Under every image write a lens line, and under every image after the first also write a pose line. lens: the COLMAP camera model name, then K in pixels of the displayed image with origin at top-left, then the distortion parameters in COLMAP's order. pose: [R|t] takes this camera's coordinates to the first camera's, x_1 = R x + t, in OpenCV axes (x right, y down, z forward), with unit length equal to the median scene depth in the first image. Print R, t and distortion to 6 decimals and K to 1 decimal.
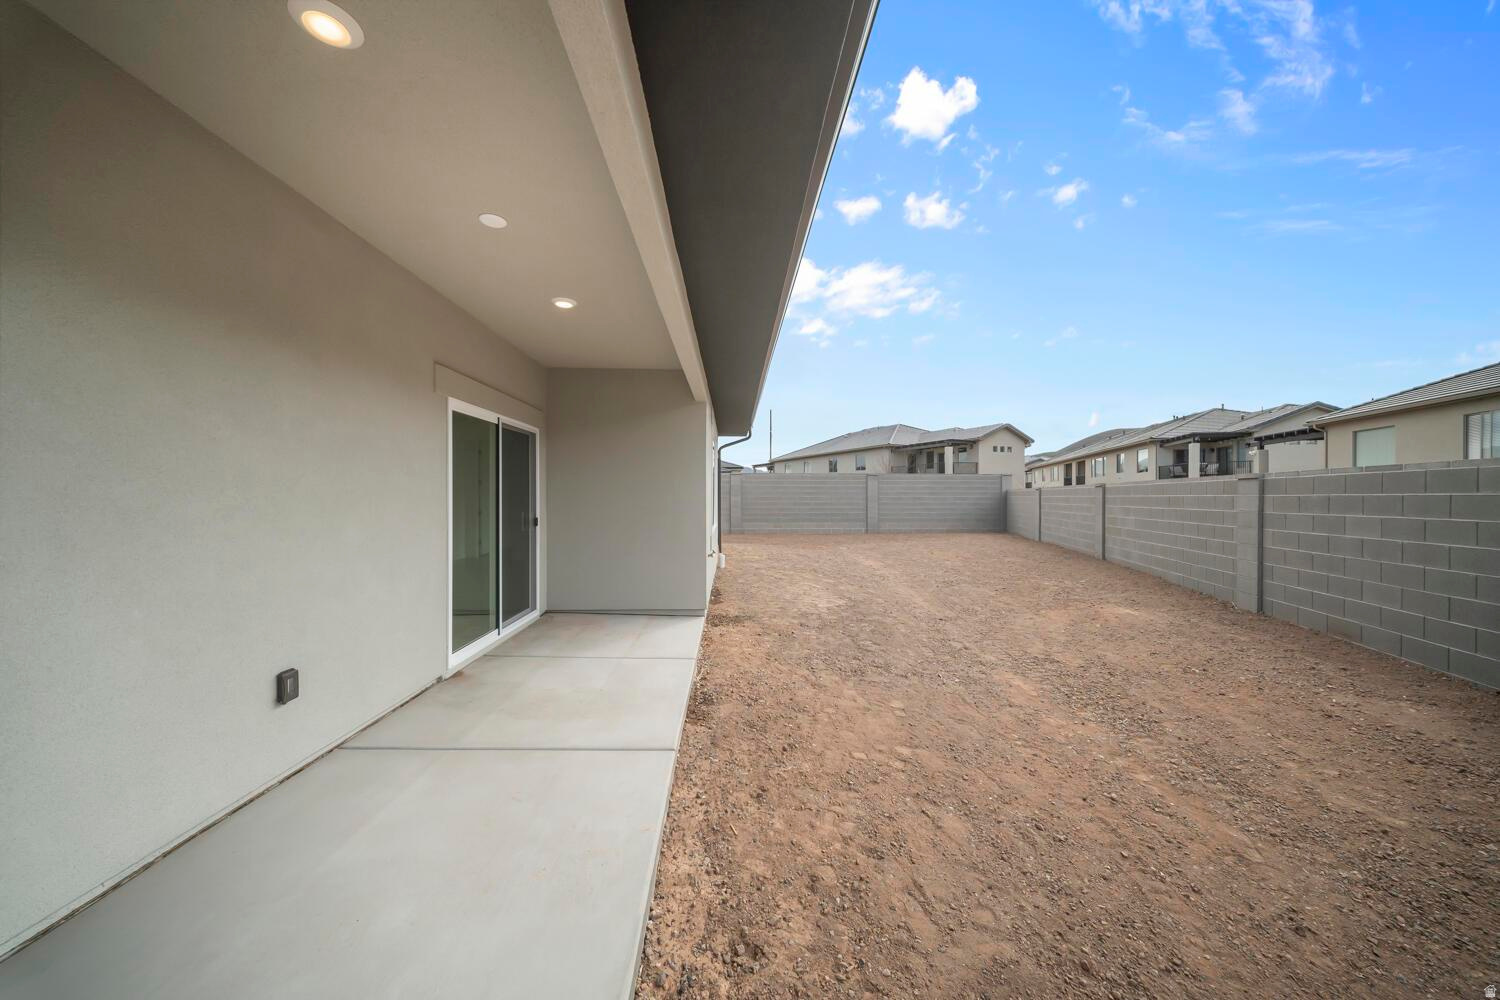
lens RADIAL K [[526.0, 0, 755.4], [0, 526.0, 502.6], [0, 0, 1]] dist [-0.007825, -0.000040]
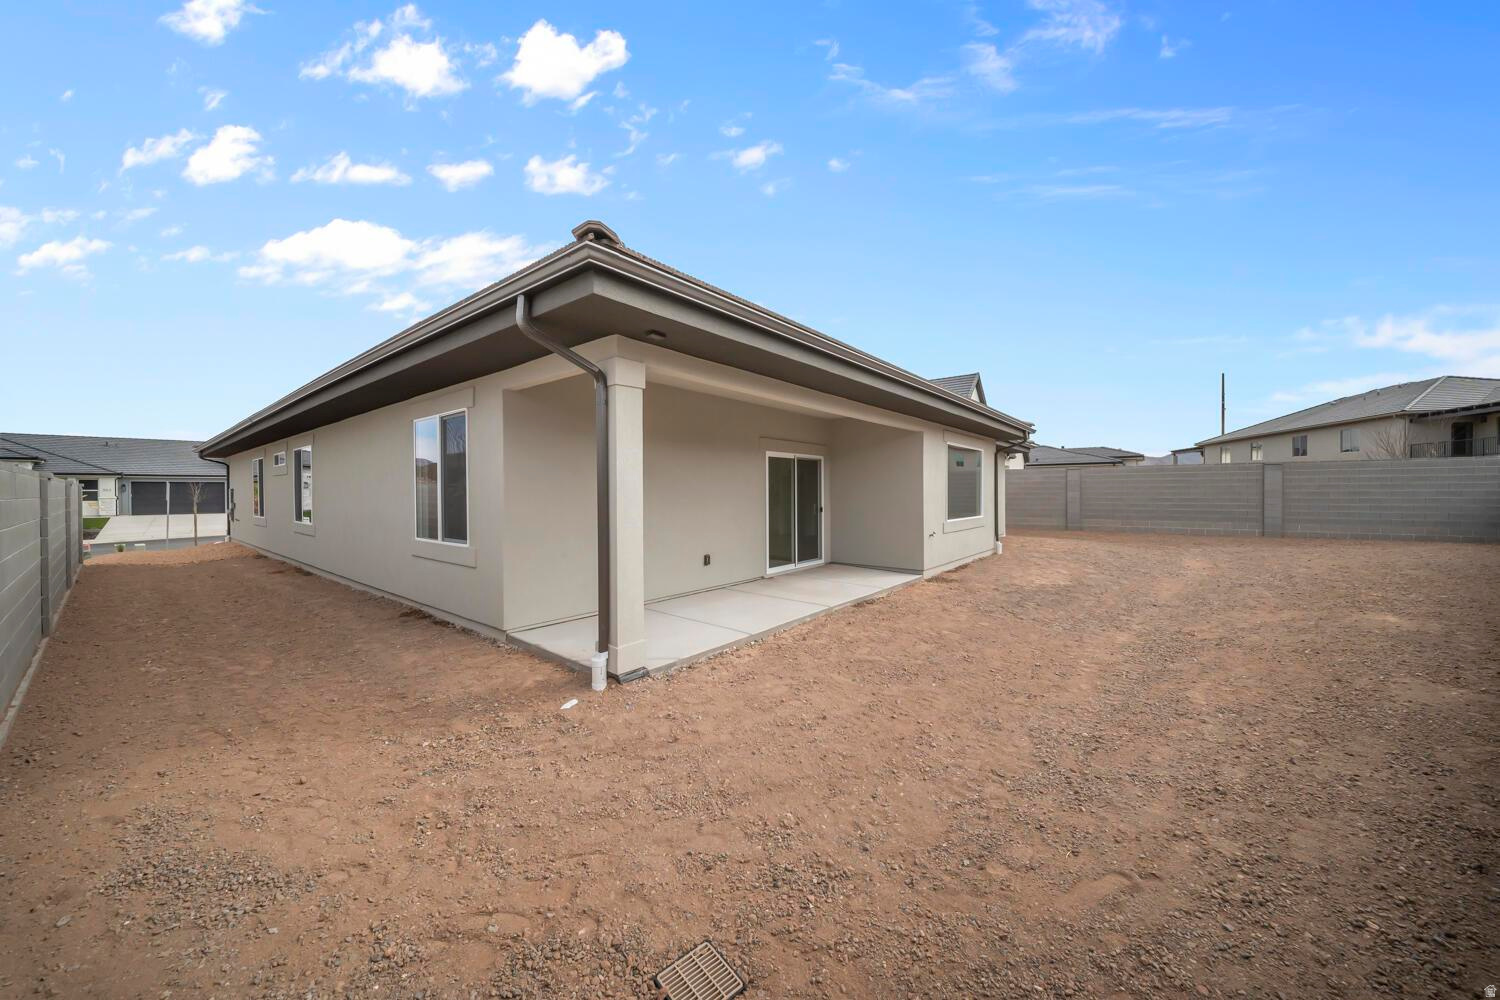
lens RADIAL K [[526.0, 0, 755.4], [0, 526.0, 502.6], [0, 0, 1]] dist [-0.007825, -0.000040]
pose [[0.763768, 0.006436, -0.645458, 0.274870], [-0.000385, 0.999955, 0.009516, -0.001564], [0.645490, -0.007019, 0.763736, -0.245206]]
